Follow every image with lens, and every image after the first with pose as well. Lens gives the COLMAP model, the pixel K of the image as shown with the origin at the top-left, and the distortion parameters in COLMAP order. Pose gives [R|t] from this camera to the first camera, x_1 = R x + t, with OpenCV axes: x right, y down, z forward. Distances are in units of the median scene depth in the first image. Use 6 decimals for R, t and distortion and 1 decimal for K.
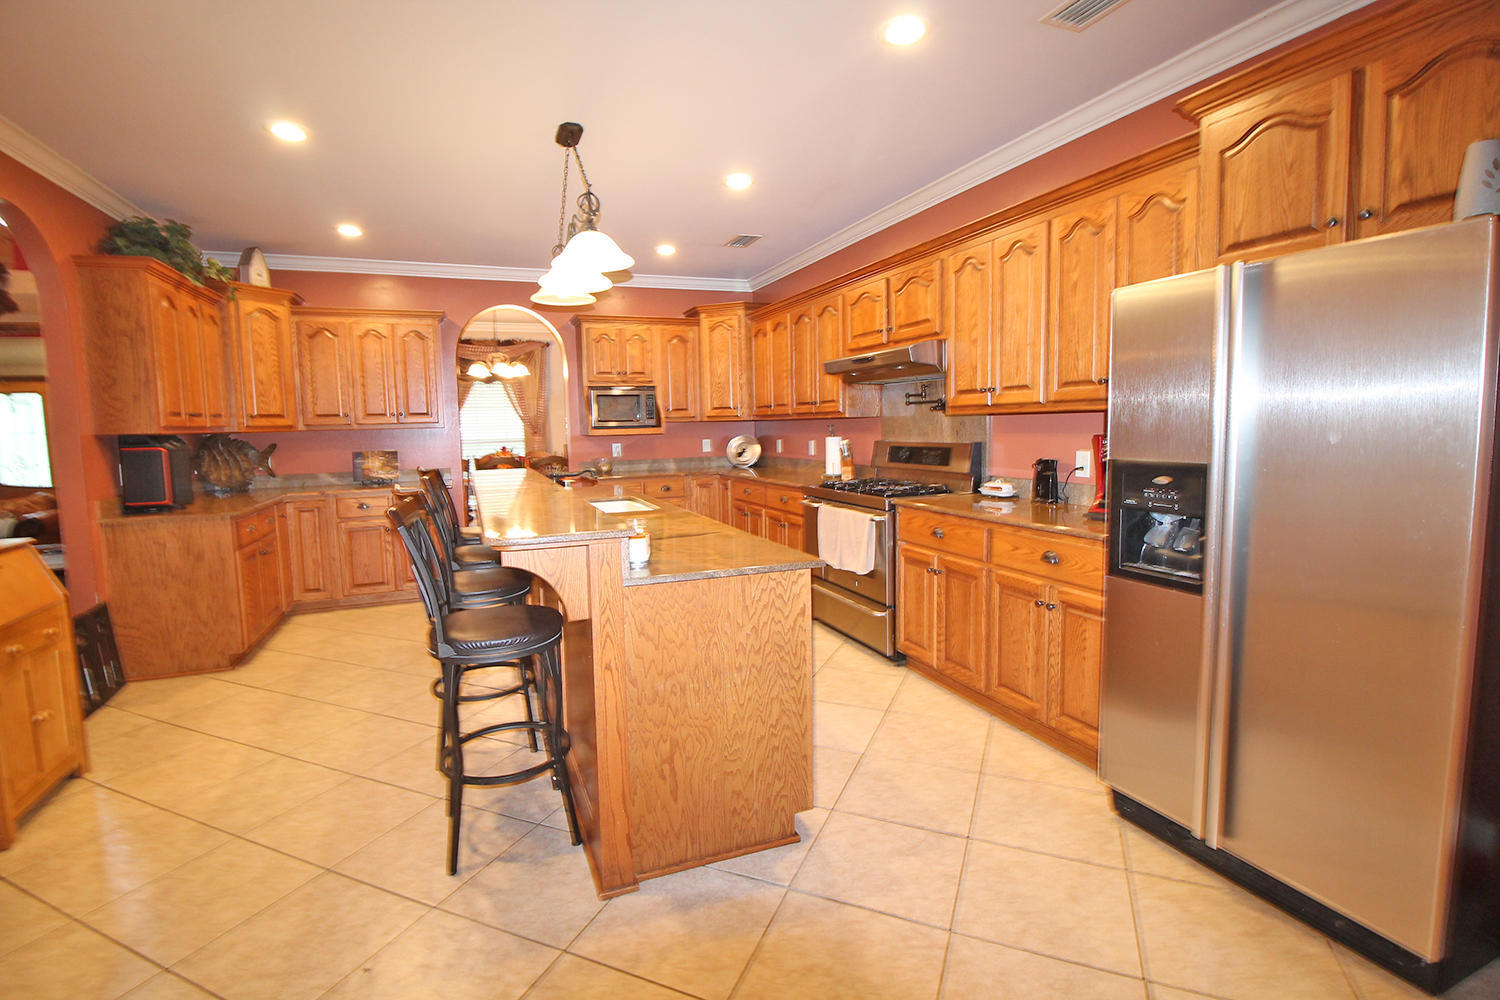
lens RADIAL K [[700.7, 0, 752.9], [0, 700.7, 497.4], [0, 0, 1]] dist [0.000899, -0.000330]
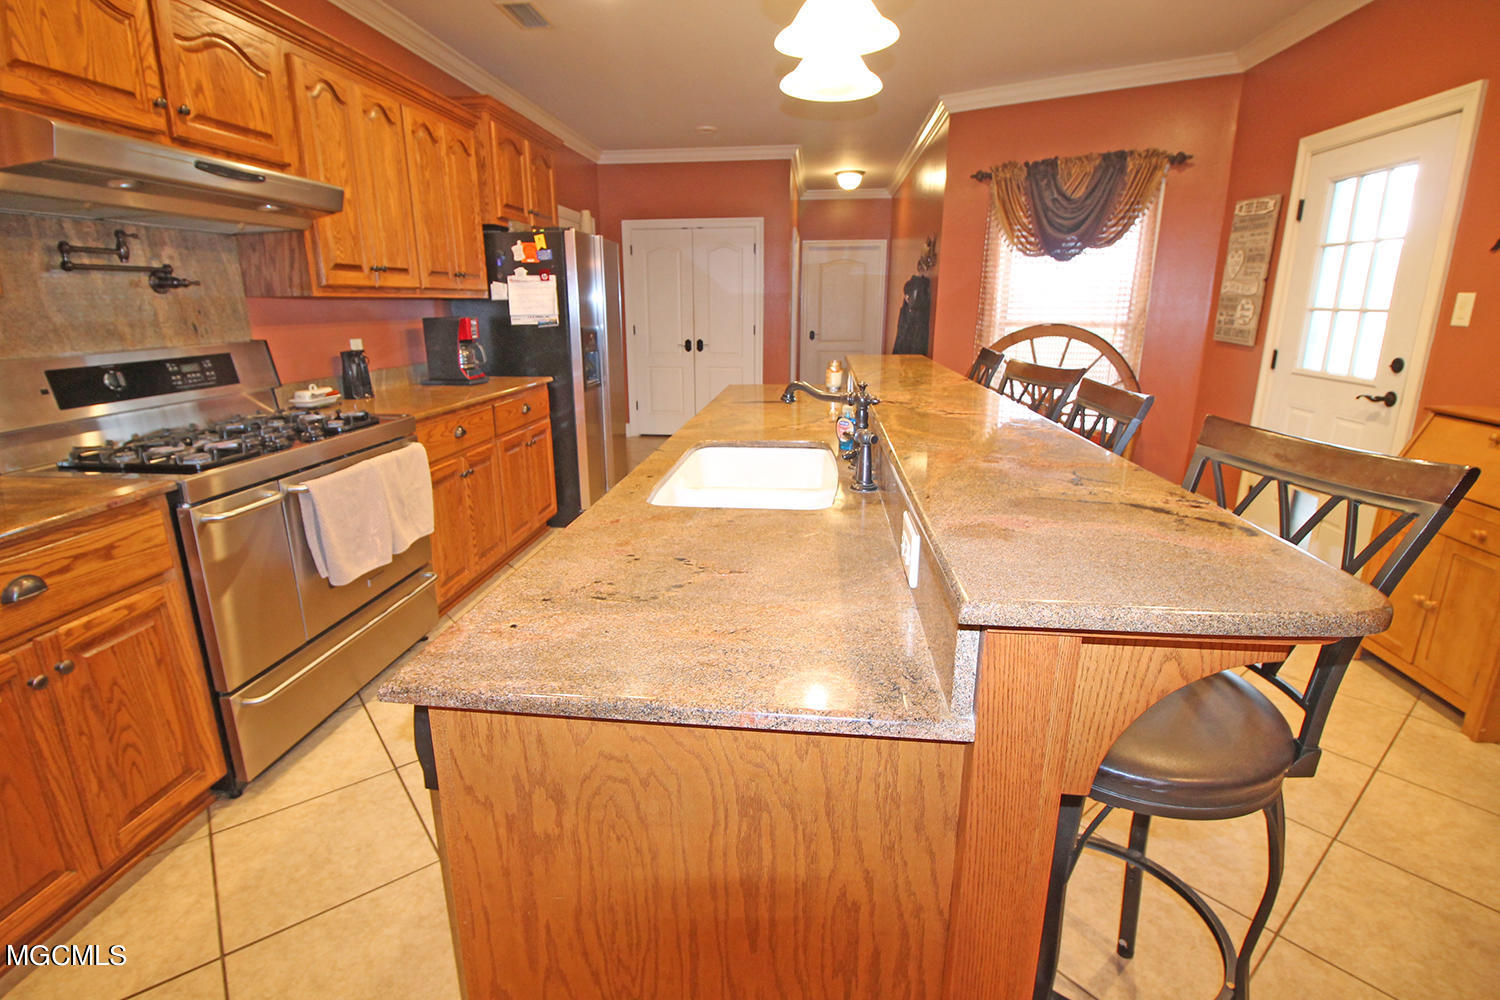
lens RADIAL K [[707.0, 0, 727.7], [0, 707.0, 491.9], [0, 0, 1]] dist [0.001324, -0.014216]
pose [[-0.864957, -0.099811, 0.491821, -0.387029], [0.080384, 0.939814, 0.332097, -0.120417], [-0.495367, 0.326784, -0.804875, 1.263201]]
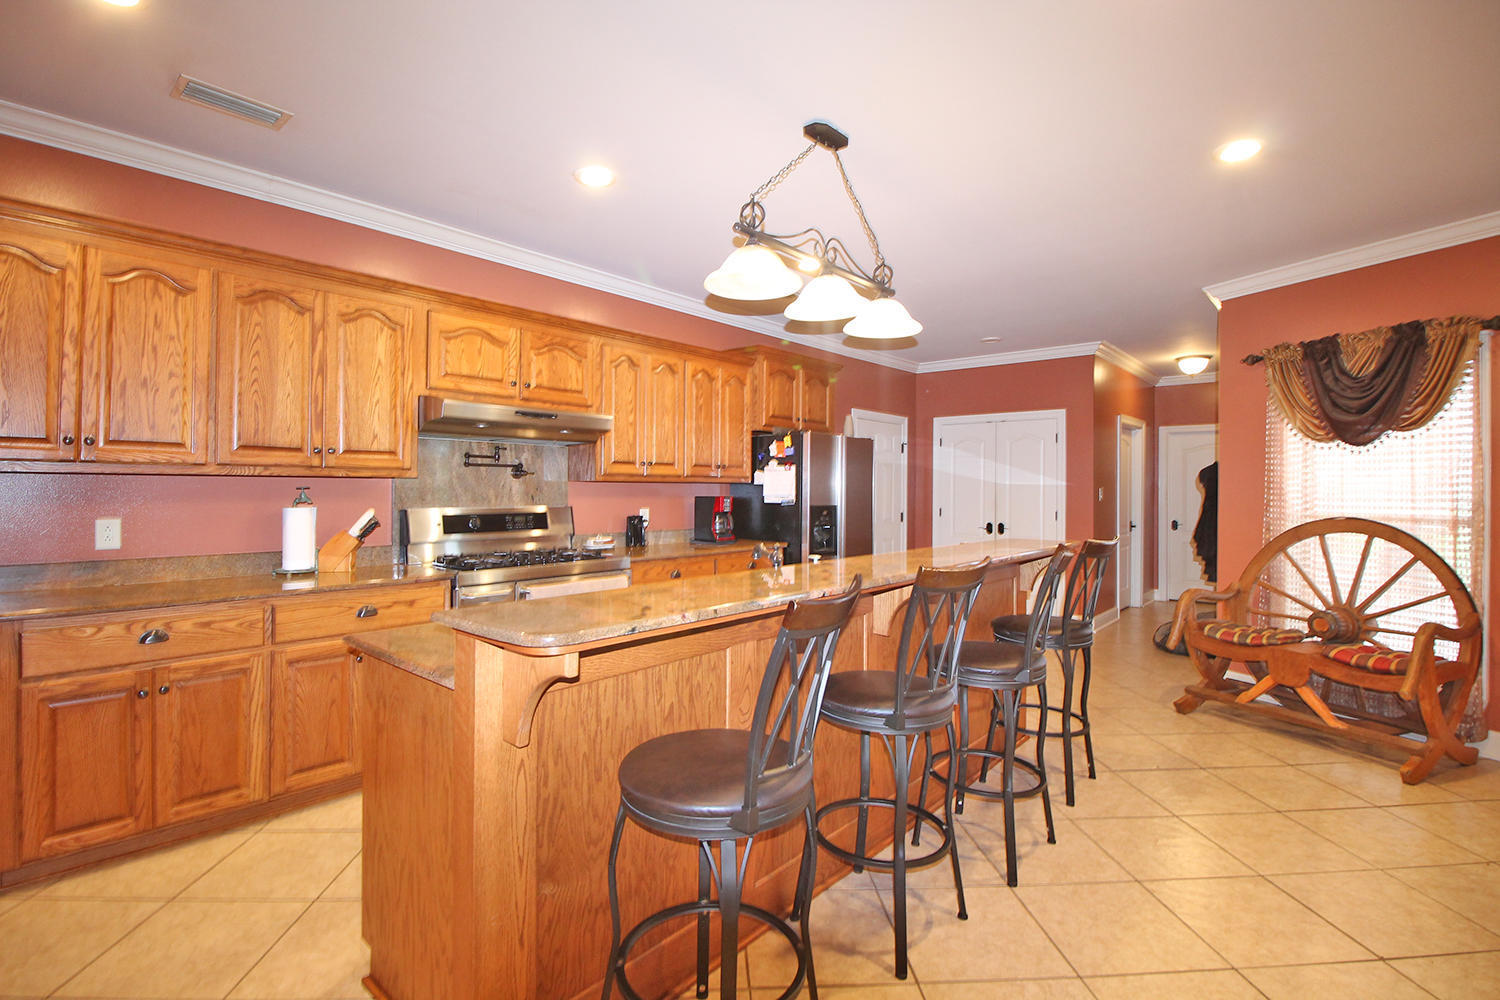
lens RADIAL K [[698.7, 0, 741.3], [0, 698.7, 482.5], [0, 0, 1]] dist [0.002506, 0.000131]
pose [[-0.435500, 0.027022, 0.899783, -0.734287], [0.098478, 0.994980, 0.017783, -0.099825], [-0.894786, 0.096353, -0.435975, 1.137717]]
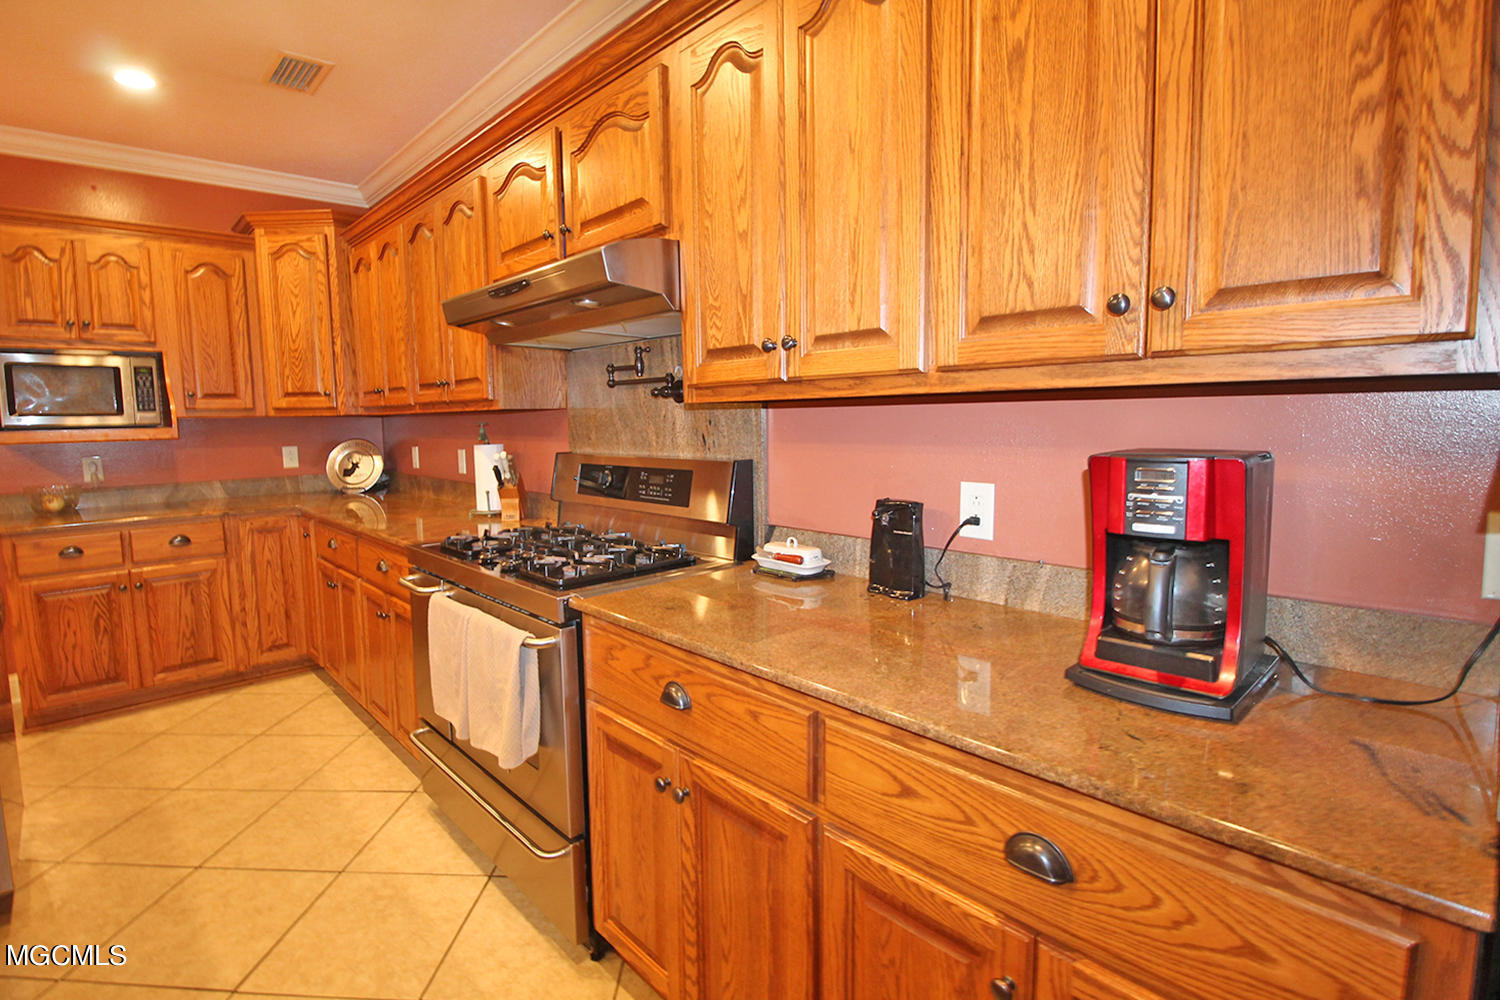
lens RADIAL K [[724.3, 0, 722.3], [0, 724.3, 483.2], [0, 0, 1]] dist [0.004568, -0.012638]
pose [[0.943530, -0.026405, 0.330233, 0.123966], [0.032390, 0.999395, -0.012632, -0.052013], [-0.329700, 0.022615, 0.943815, 0.479846]]
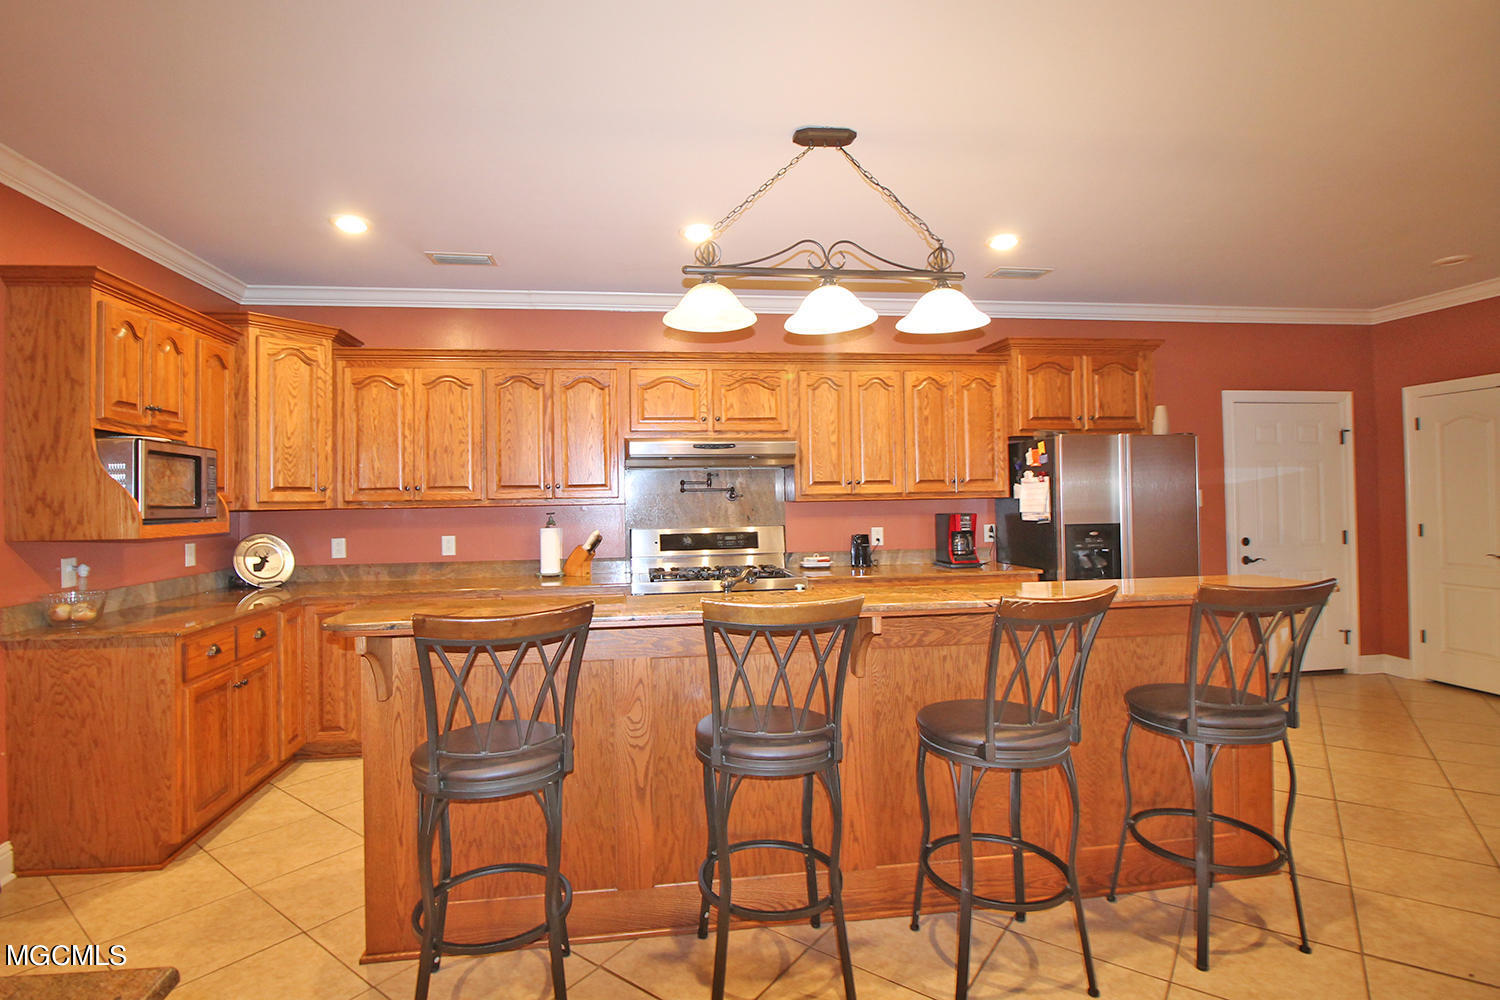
lens RADIAL K [[724.3, 0, 722.3], [0, 724.3, 483.2], [0, 0, 1]] dist [0.004568, -0.012638]
pose [[0.253182, 0.044020, 0.966417, -0.817427], [0.114121, 0.990630, -0.075020, -0.063955], [-0.960664, 0.129283, 0.245786, 0.728488]]
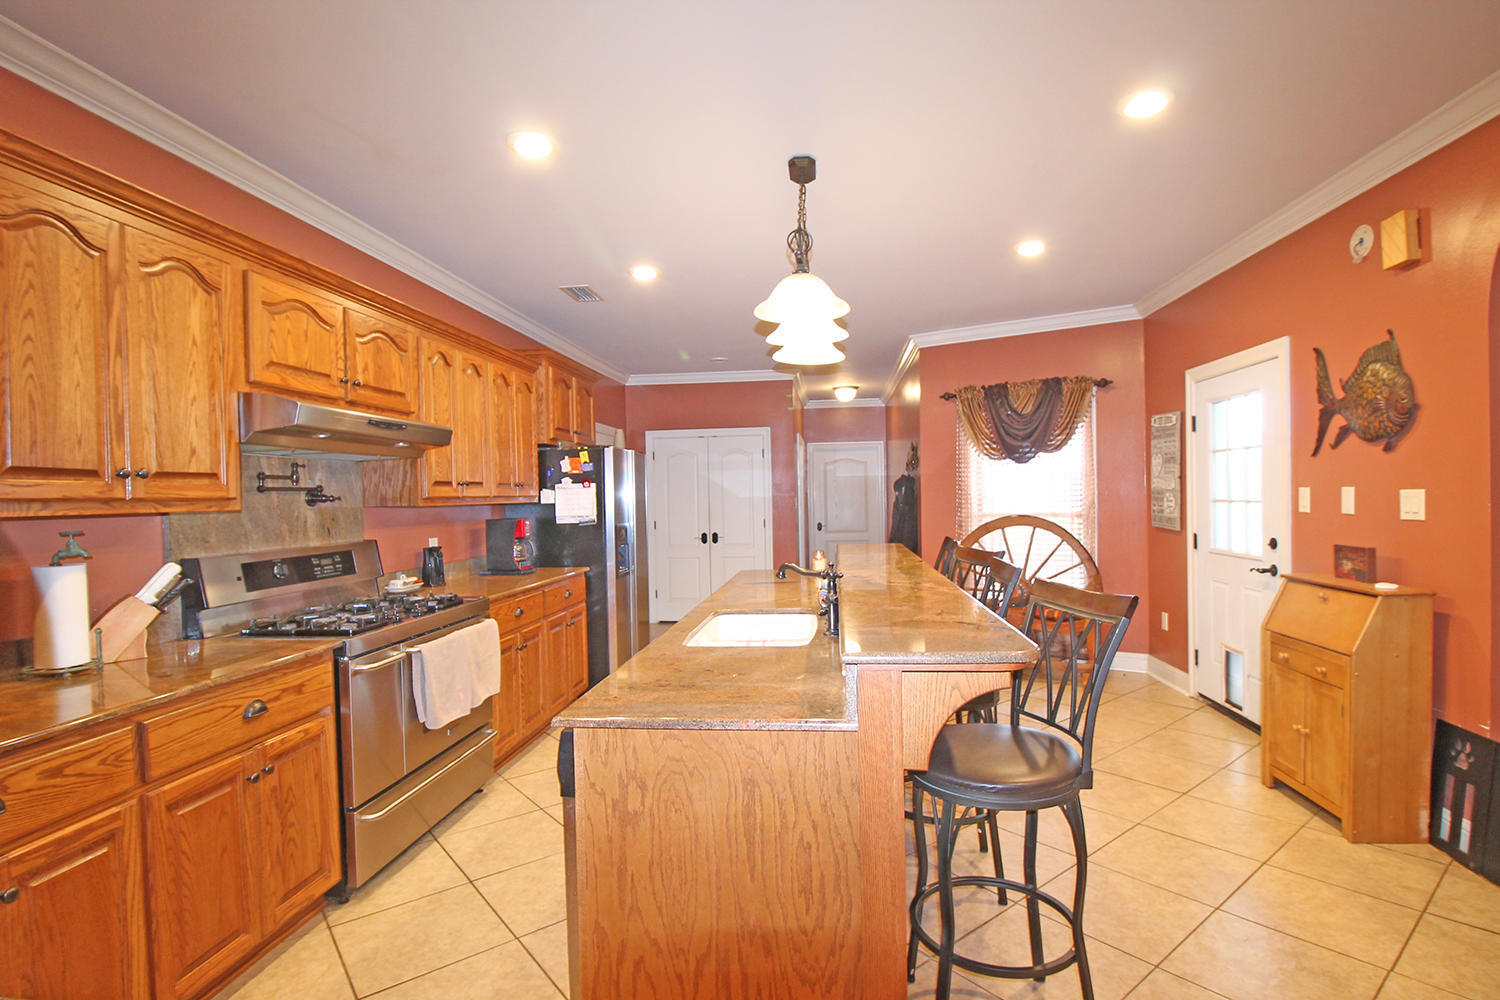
lens RADIAL K [[737.5, 0, 750.0], [0, 737.5, 500.0], [0, 0, 1]] dist [-0.001829, -0.001173]
pose [[-0.869993, 0.040884, 0.491366, -0.491263], [0.095022, 0.991777, 0.085722, -0.148055], [-0.483821, 0.121268, -0.866724, 1.431221]]
